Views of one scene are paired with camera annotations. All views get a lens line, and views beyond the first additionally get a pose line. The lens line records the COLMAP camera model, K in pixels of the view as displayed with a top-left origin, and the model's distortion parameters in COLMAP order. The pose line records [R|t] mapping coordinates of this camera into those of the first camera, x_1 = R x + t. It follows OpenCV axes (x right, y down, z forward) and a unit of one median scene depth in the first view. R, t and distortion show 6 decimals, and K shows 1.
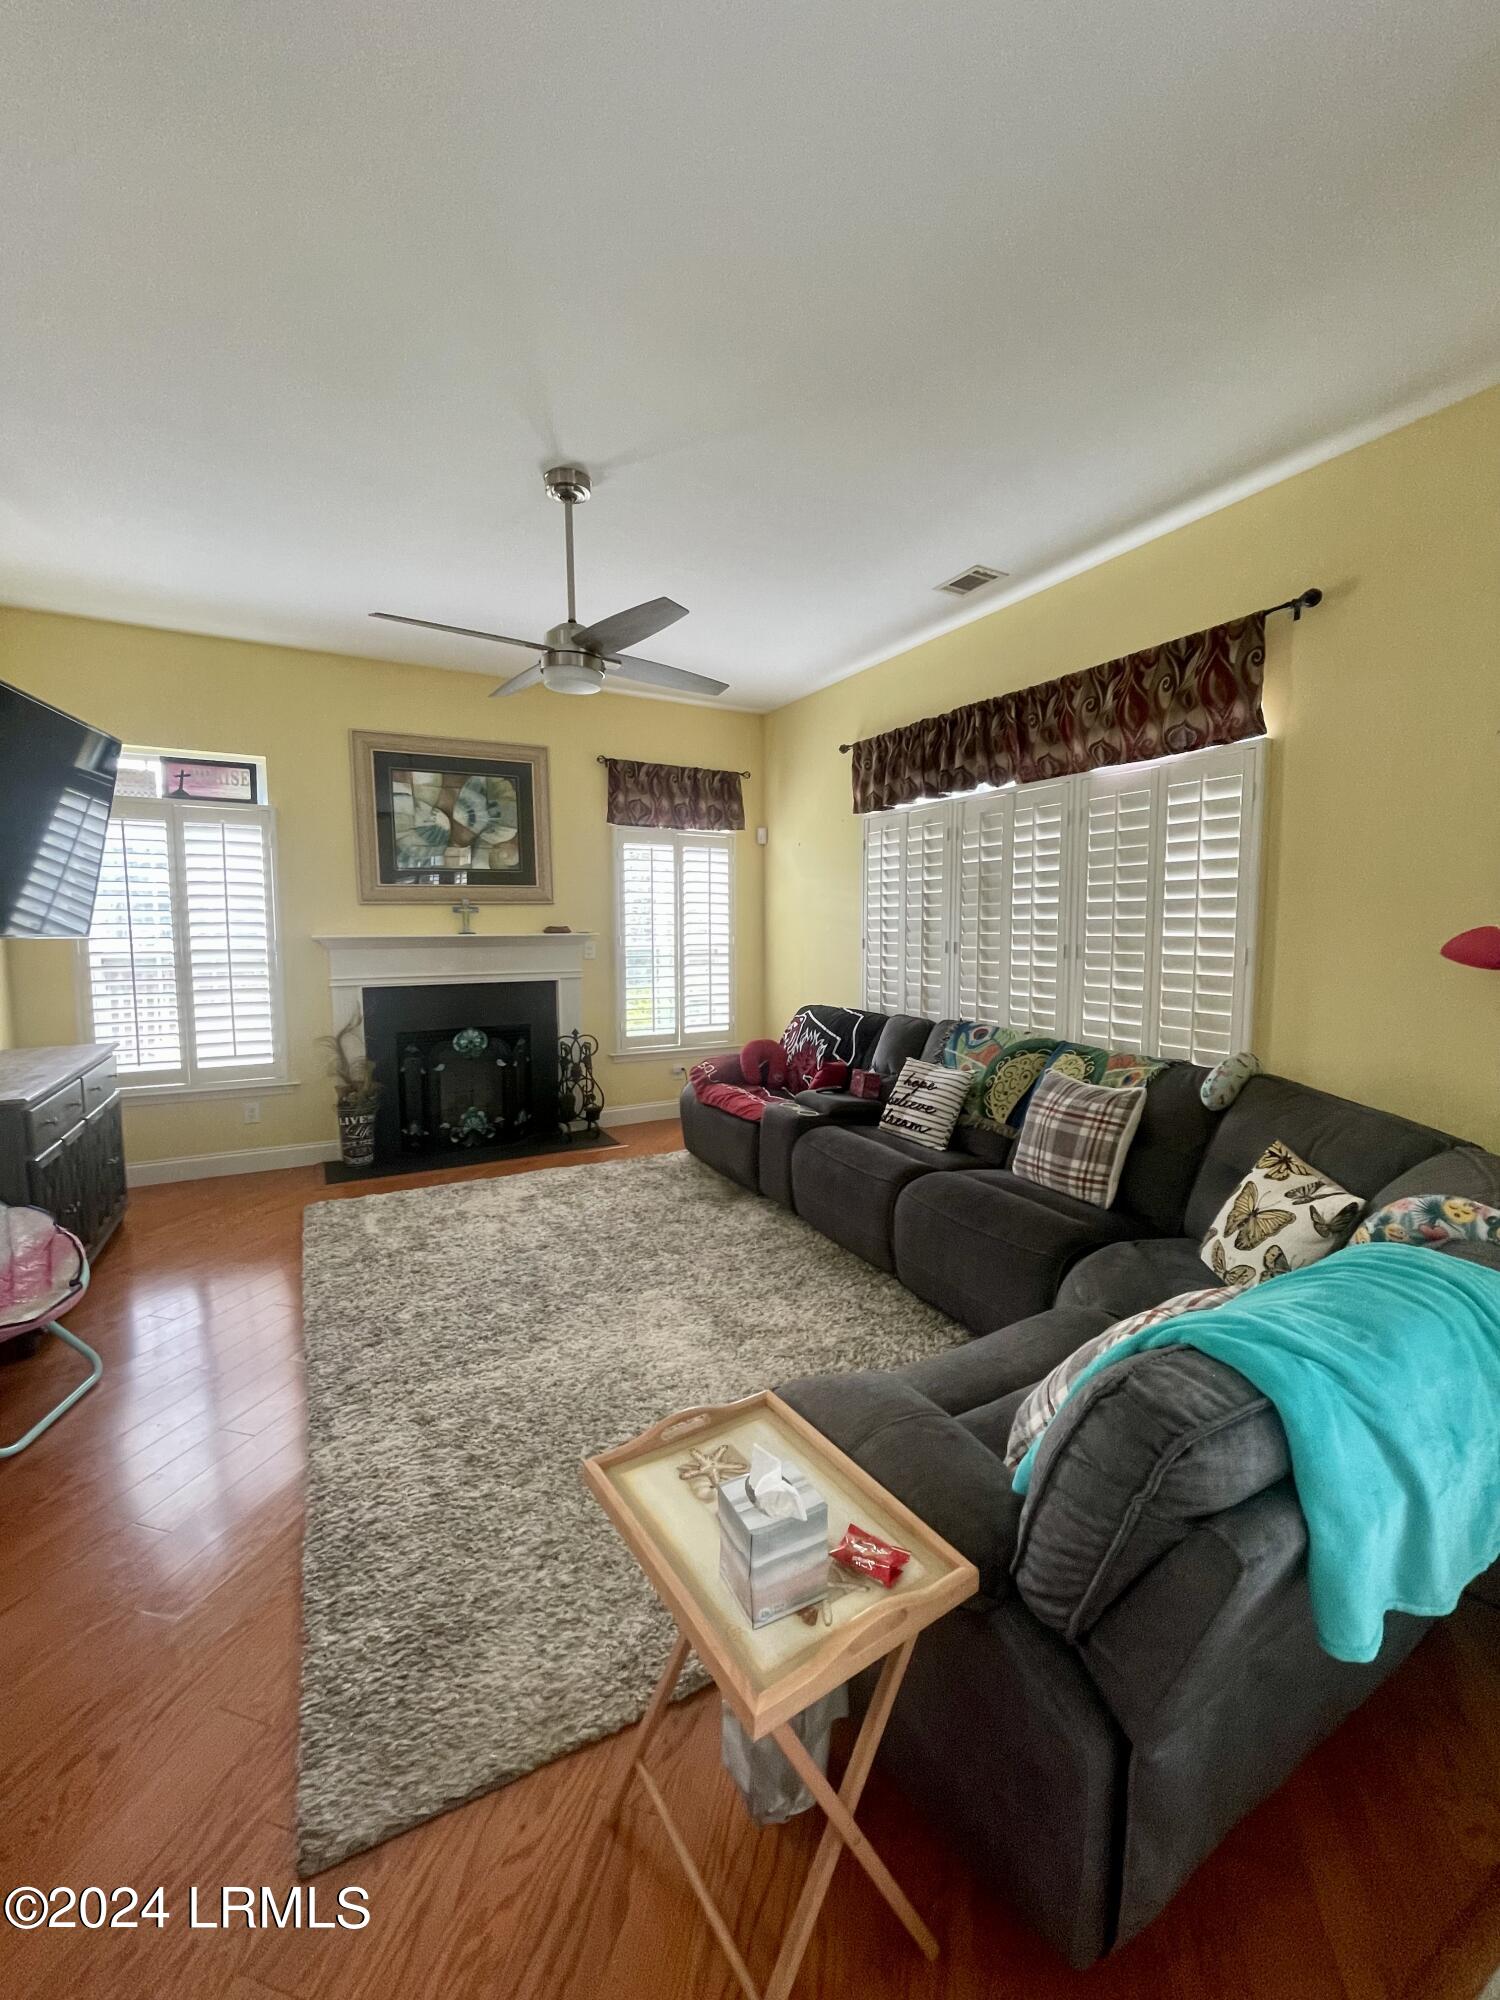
lens RADIAL K [[821.1, 0, 764.0], [0, 821.1, 998.2], [0, 0, 1]] dist [-0.006574, -0.000488]
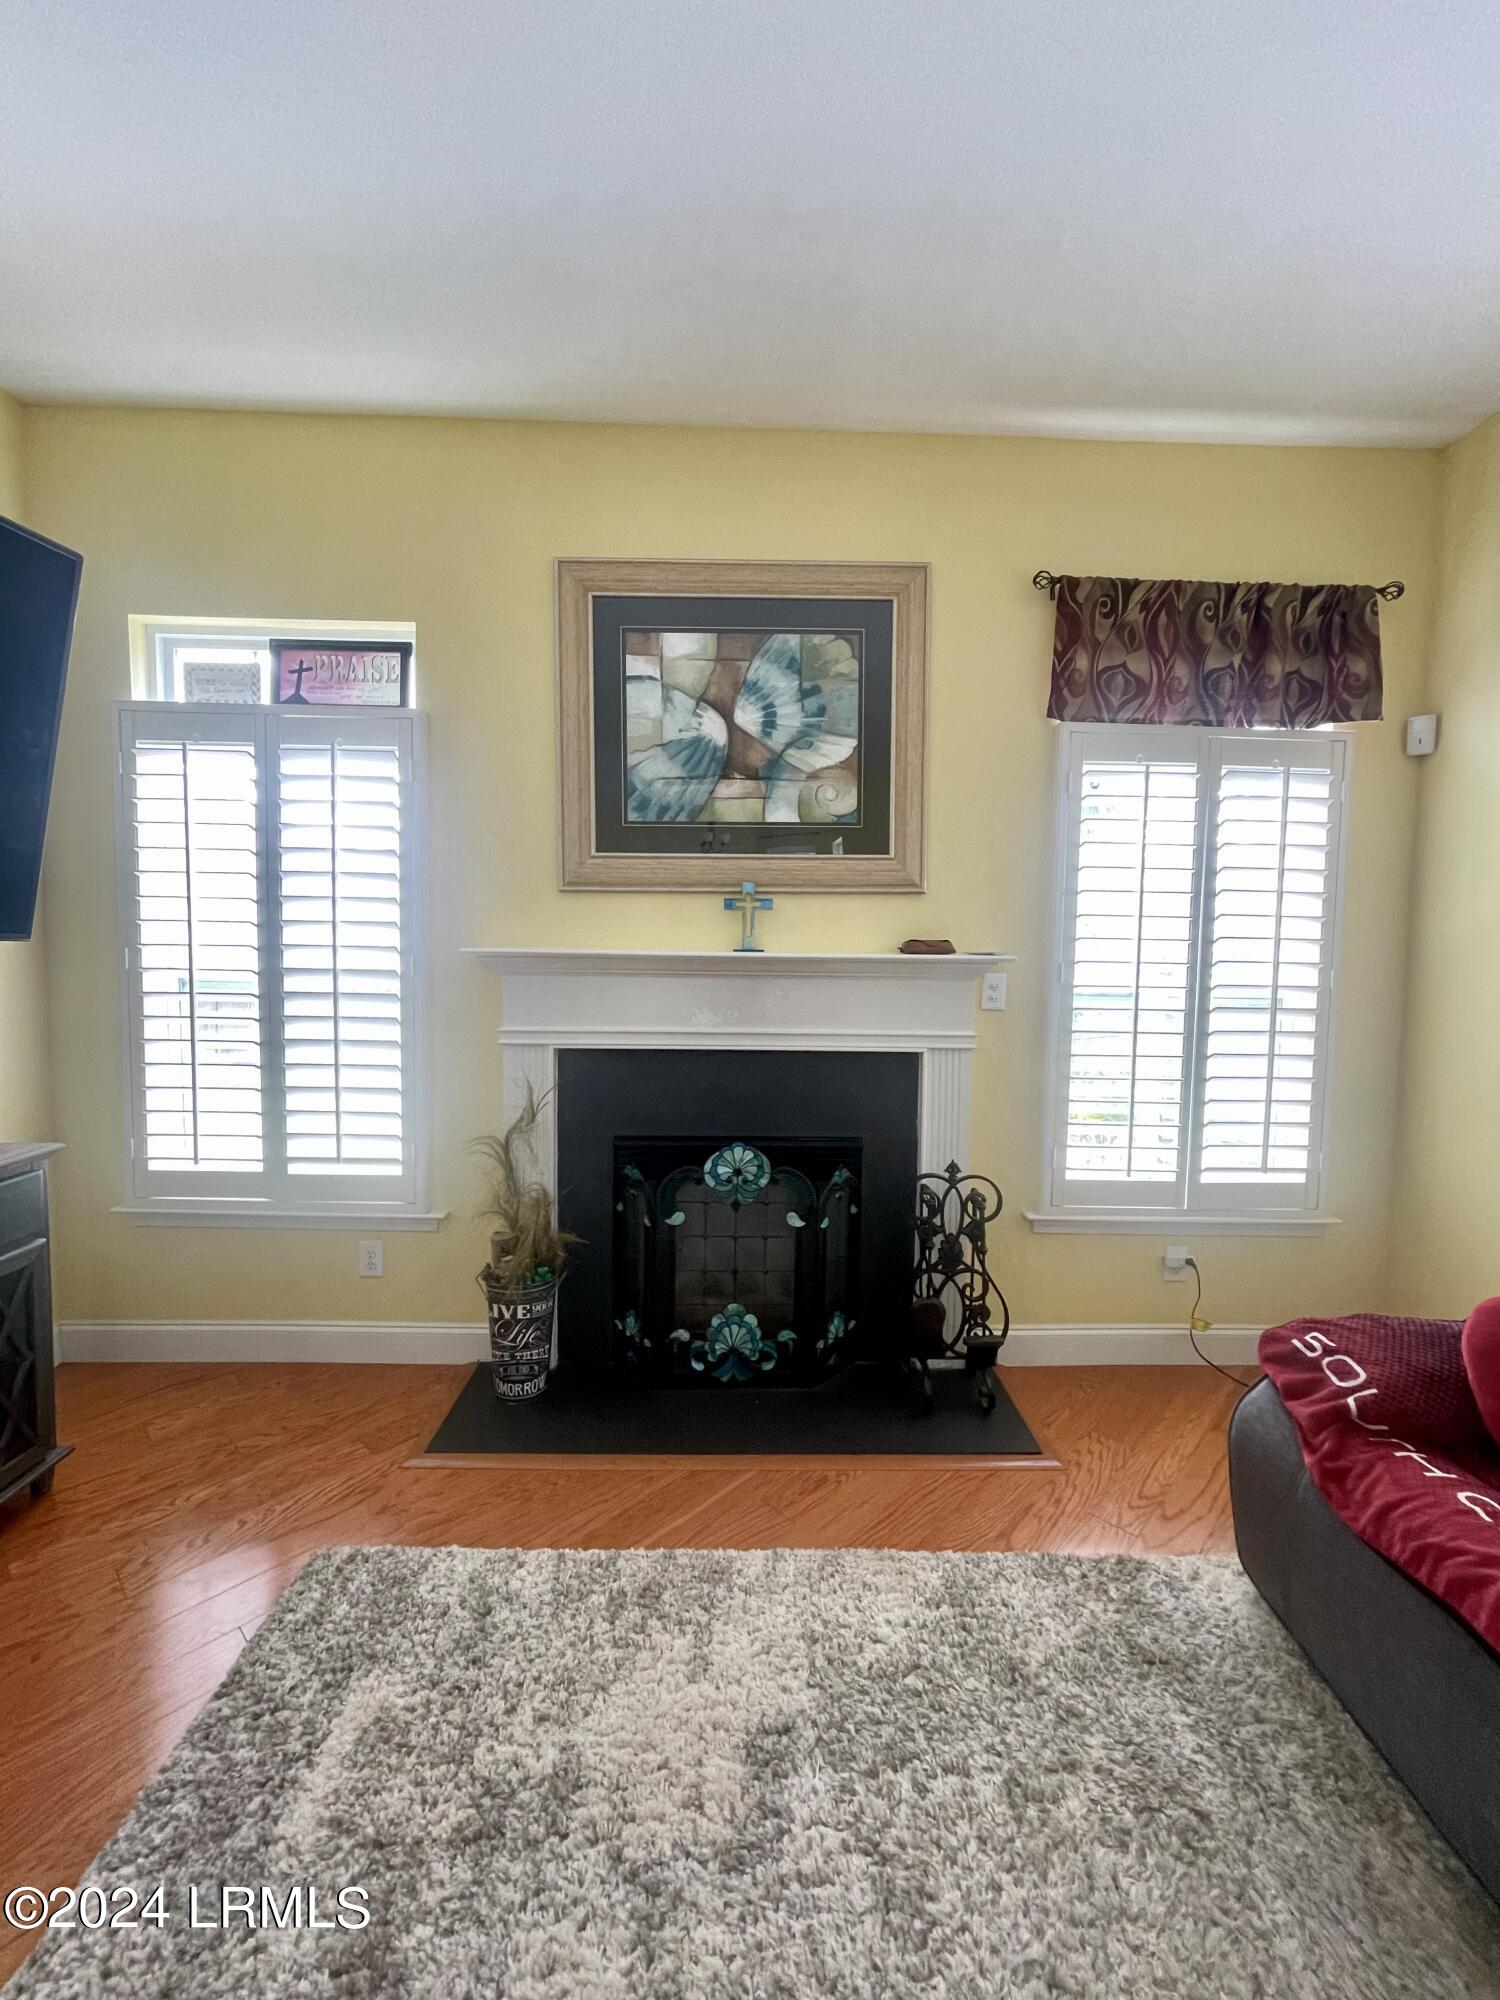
lens RADIAL K [[821.1, 0, 764.0], [0, 821.1, 998.2], [0, 0, 1]] dist [-0.006574, -0.000488]
pose [[0.888800, 0.045221, -0.456060, -0.124465], [-0.058508, 0.998174, -0.015048, -0.043172], [0.454546, 0.040058, 0.889822, 0.563775]]
